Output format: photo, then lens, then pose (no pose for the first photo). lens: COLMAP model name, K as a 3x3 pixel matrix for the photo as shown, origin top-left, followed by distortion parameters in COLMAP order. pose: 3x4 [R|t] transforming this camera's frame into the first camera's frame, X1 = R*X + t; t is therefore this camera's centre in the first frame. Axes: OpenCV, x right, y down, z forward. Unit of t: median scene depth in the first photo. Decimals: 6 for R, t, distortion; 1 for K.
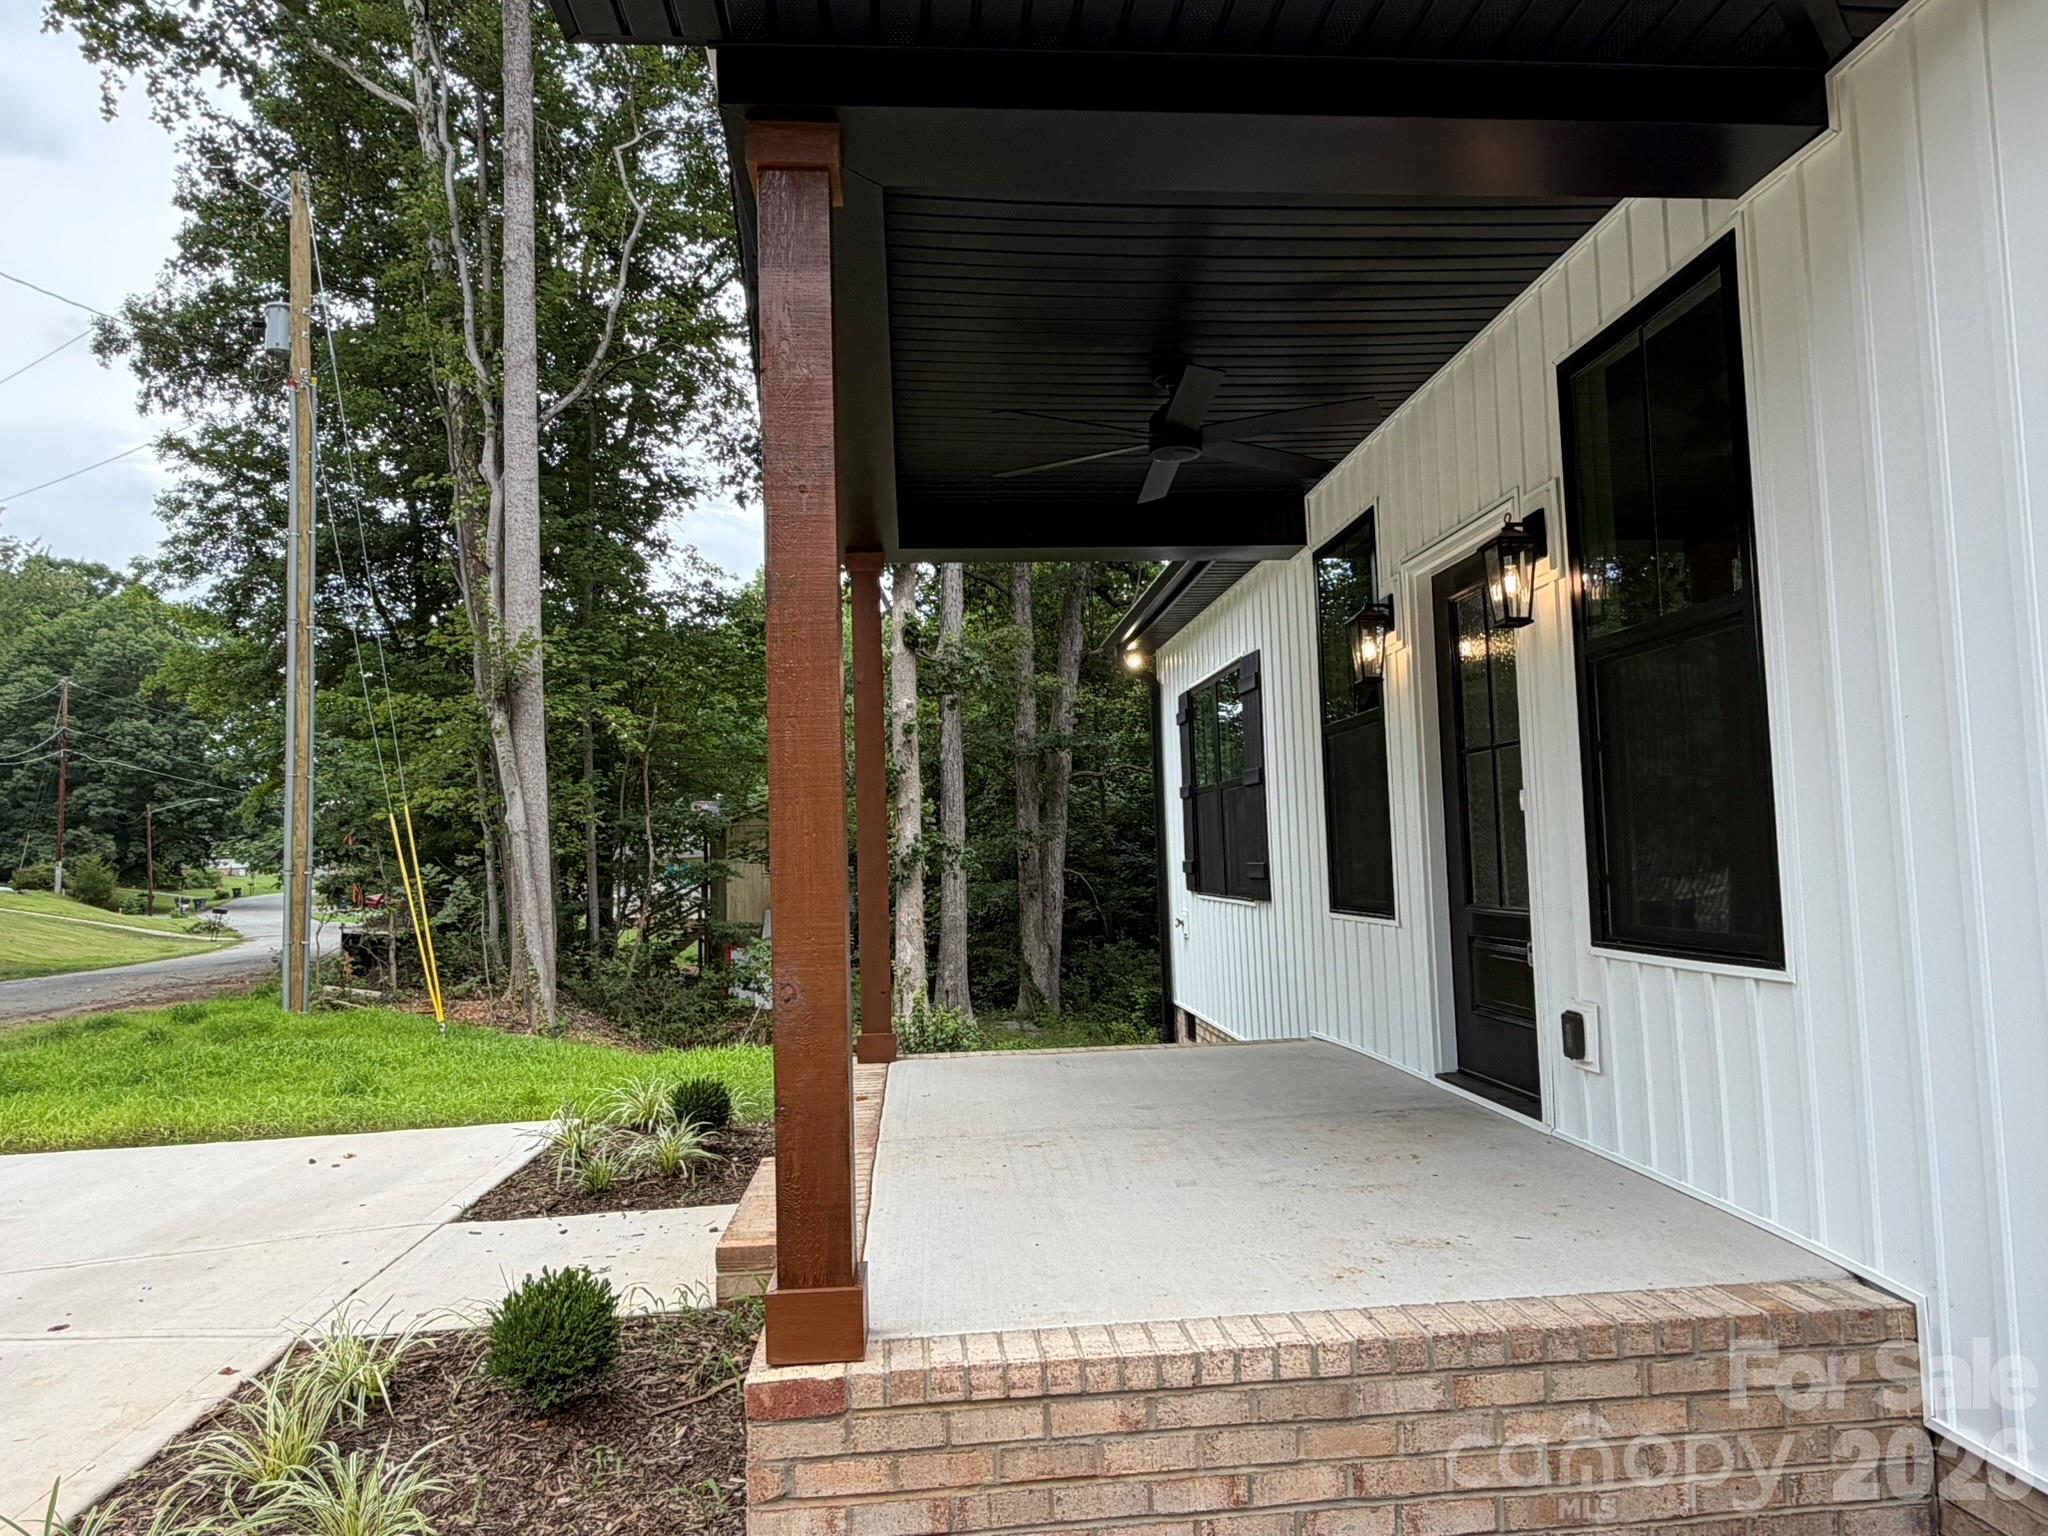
lens RADIAL K [[1308.9, 0, 1024.0], [0, 1308.9, 768.0], [0, 0, 1]] dist [0.001998, 0.002796]
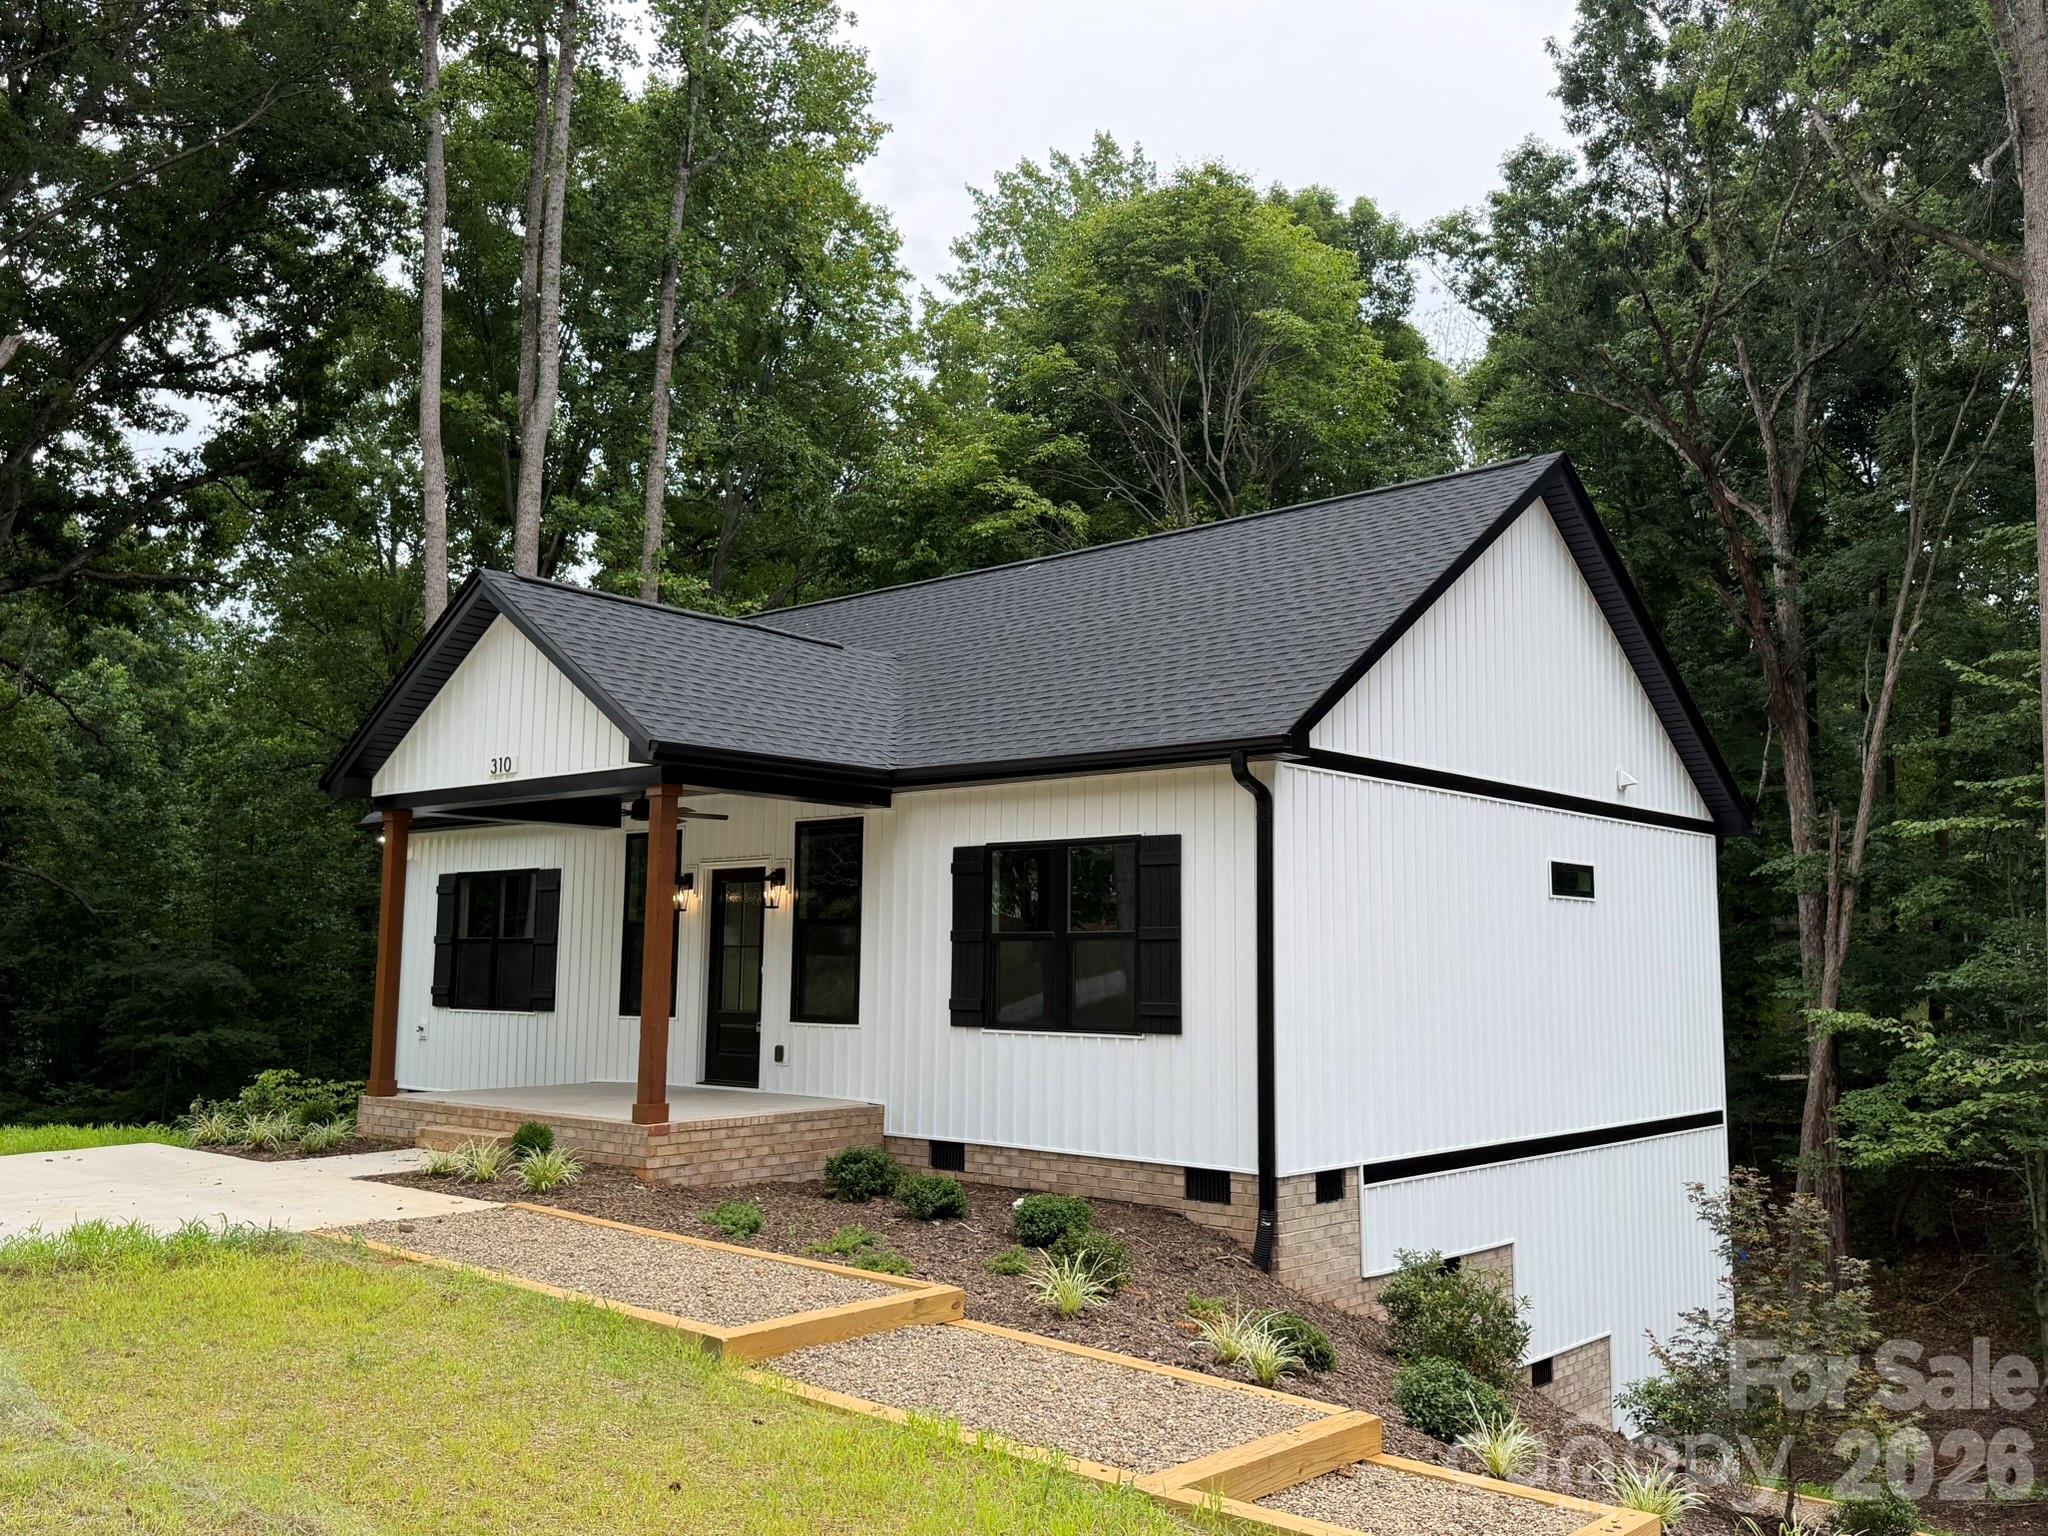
lens RADIAL K [[1728.0, 0, 1024.0], [0, 1728.0, 768.0], [0, 0, 1]] dist [0.013090, 0.004961]
pose [[0.720197, 0.112516, 0.684585, -2.319850], [-0.073412, 0.993581, -0.086070, -0.162943], [-0.689874, 0.011731, 0.723834, -2.644094]]
